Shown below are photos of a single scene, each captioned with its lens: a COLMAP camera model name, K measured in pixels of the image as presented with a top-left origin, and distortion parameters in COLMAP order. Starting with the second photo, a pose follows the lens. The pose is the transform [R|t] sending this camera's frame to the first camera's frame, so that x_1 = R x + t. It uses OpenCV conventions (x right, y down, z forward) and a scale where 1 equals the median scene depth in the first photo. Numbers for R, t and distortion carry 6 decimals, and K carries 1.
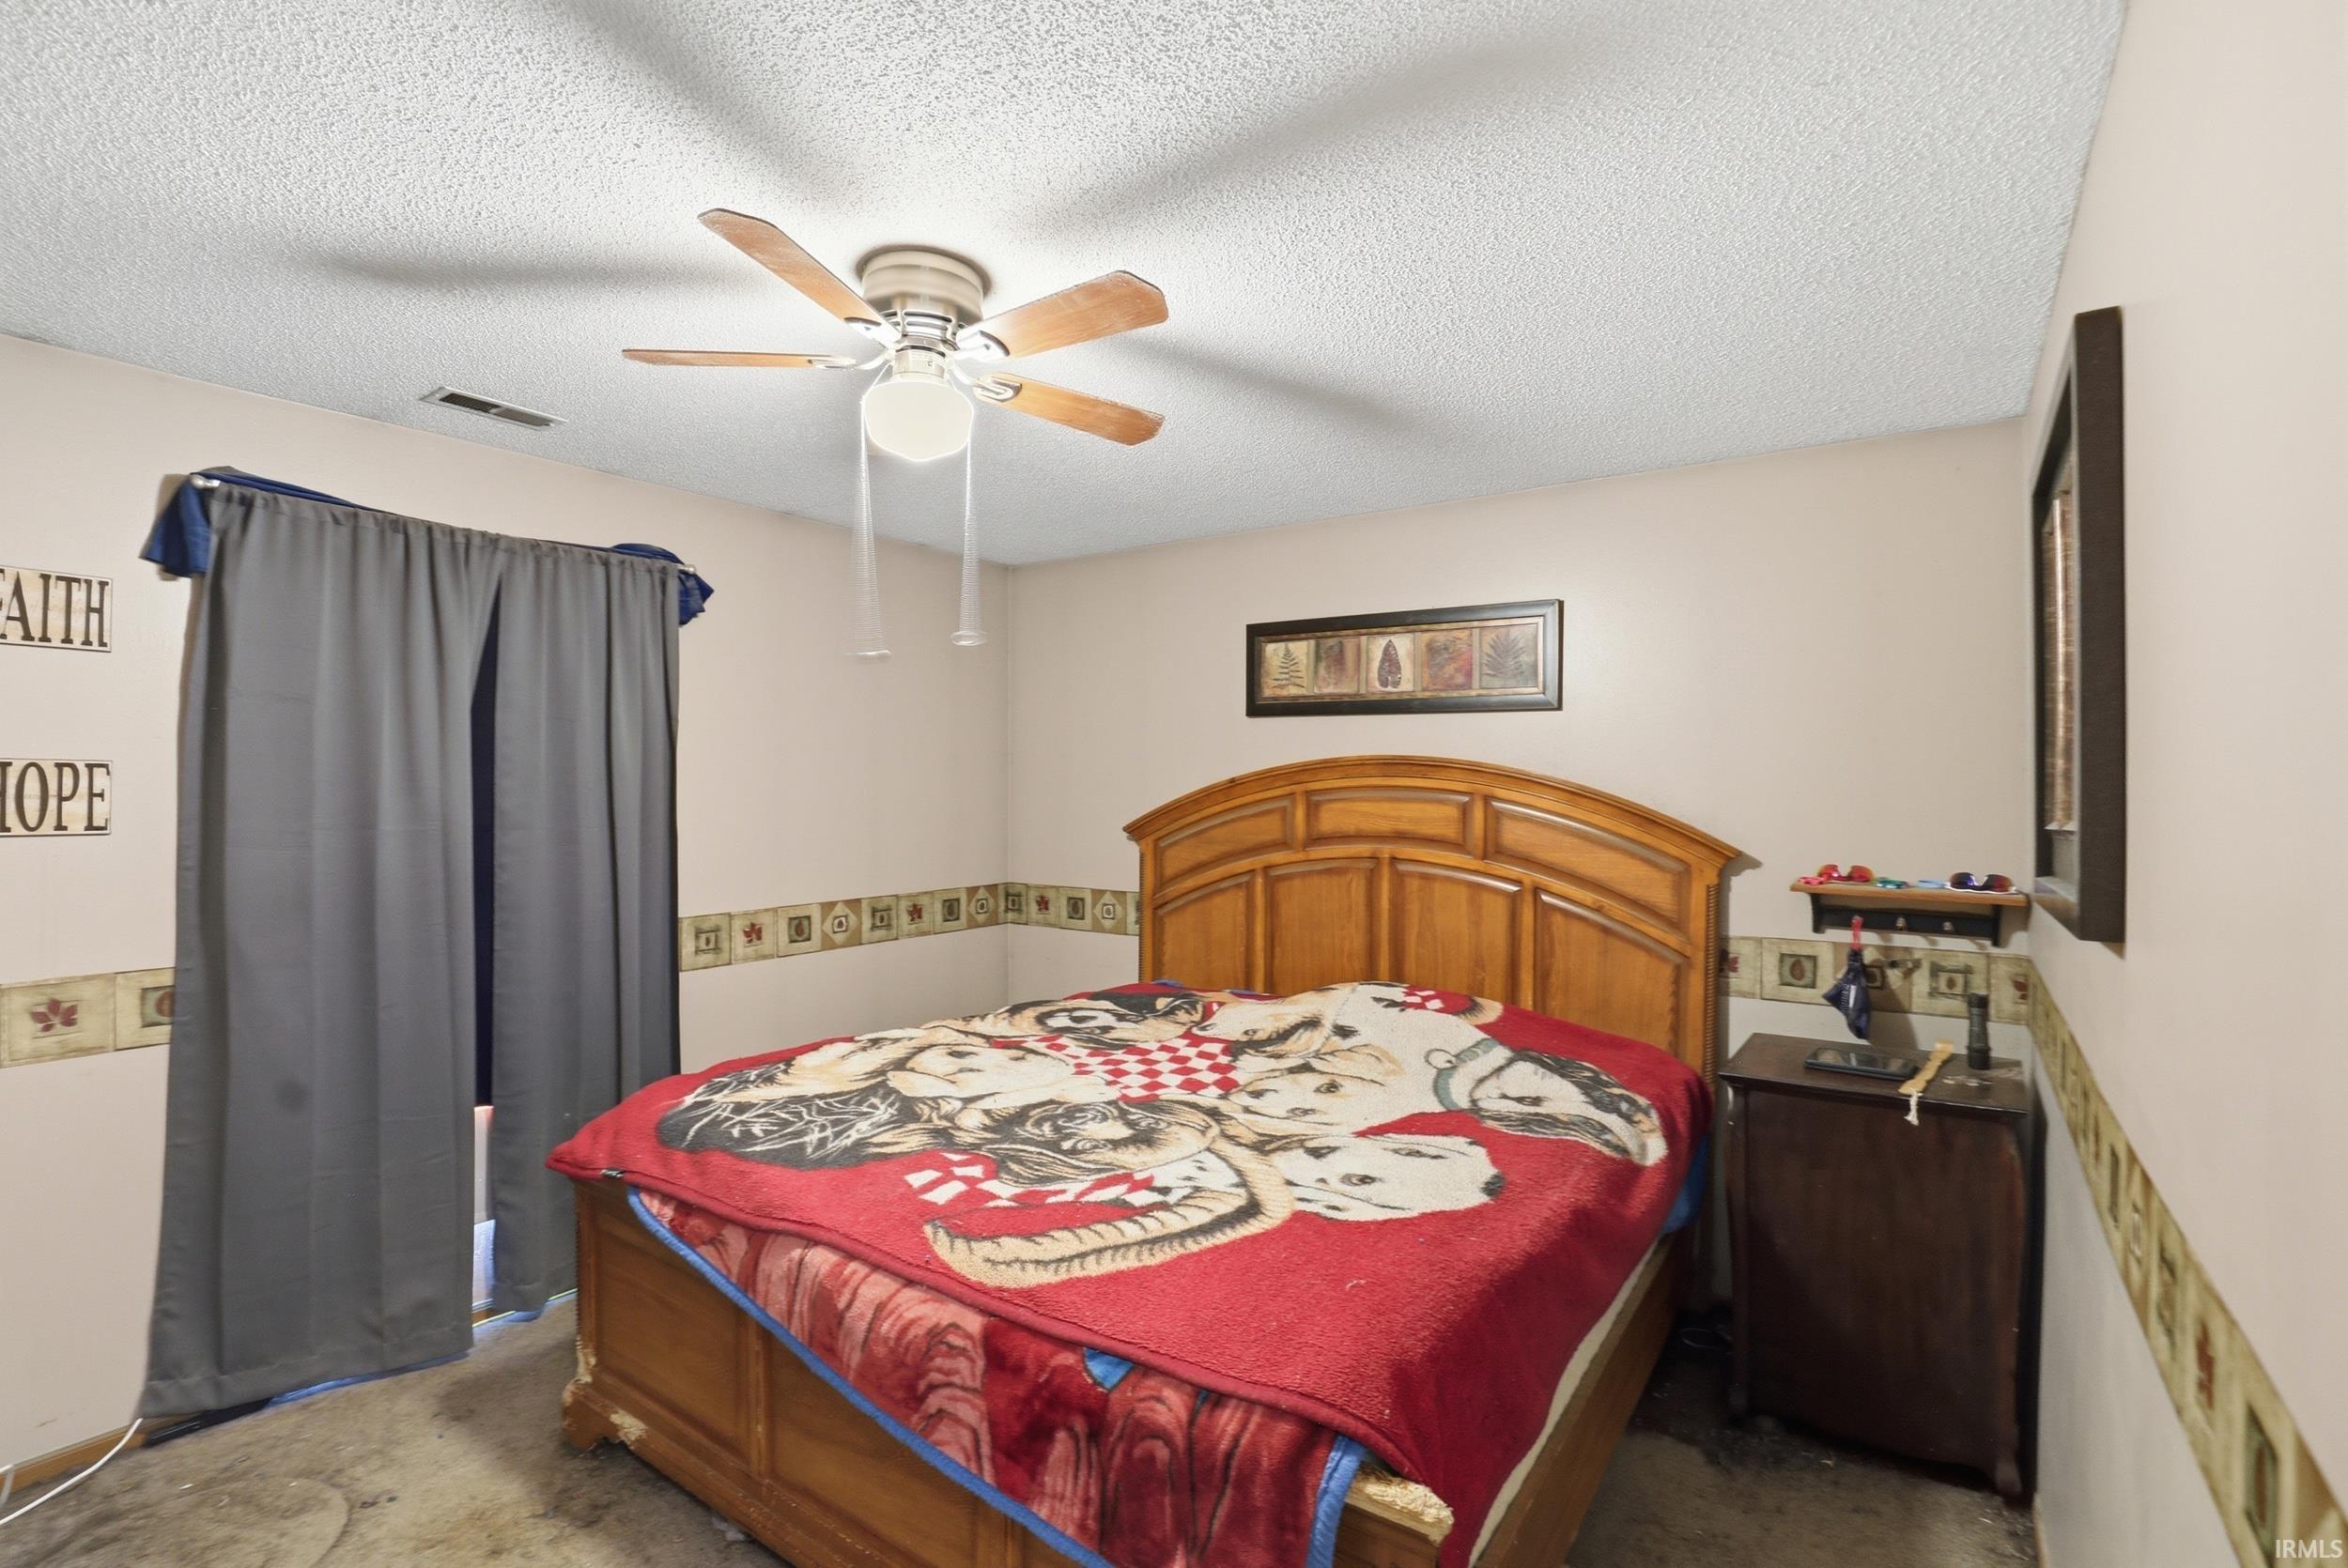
lens RADIAL K [[1106.1, 0, 1184.5], [0, 1106.1, 778.5], [0, 0, 1]] dist [-0.022816, 0.000197]
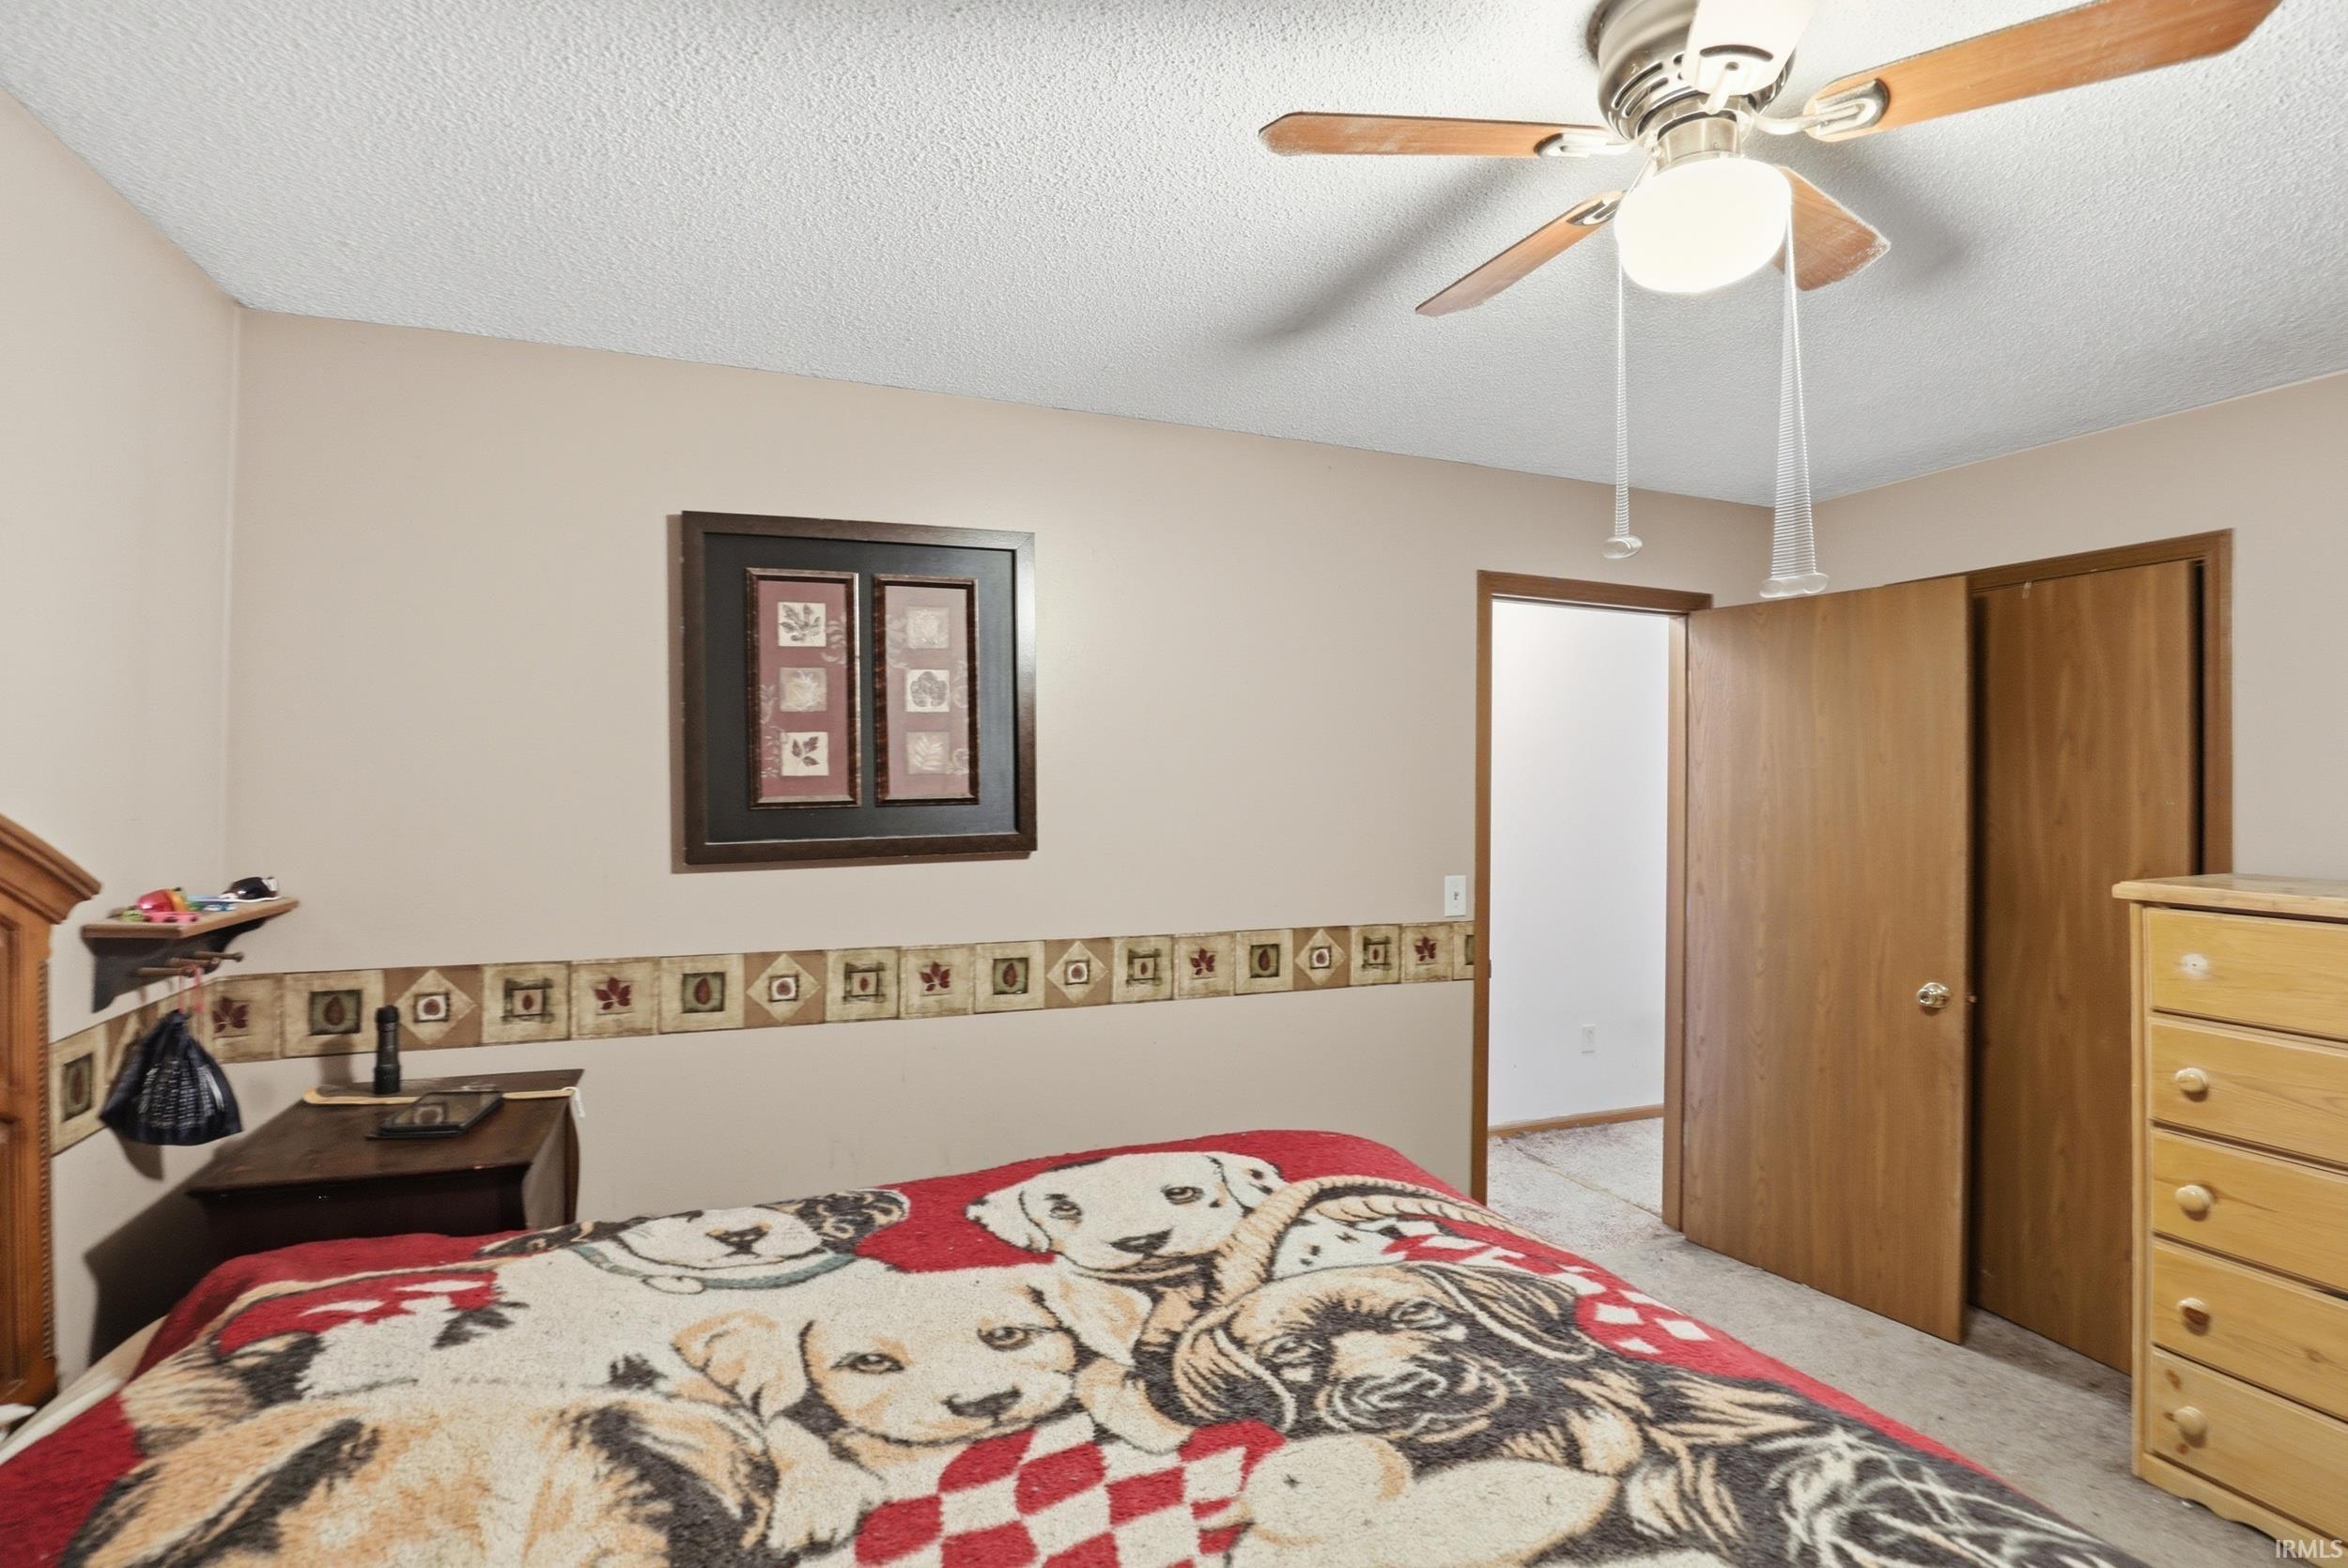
lens RADIAL K [[1106.1, 0, 1184.5], [0, 1106.1, 778.5], [0, 0, 1]] dist [-0.022816, 0.000197]
pose [[-0.841362, -0.011313, 0.540353, -0.309469], [-0.016324, 0.999857, -0.004486, 0.011069], [-0.540225, -0.012595, -0.841426, 1.593833]]
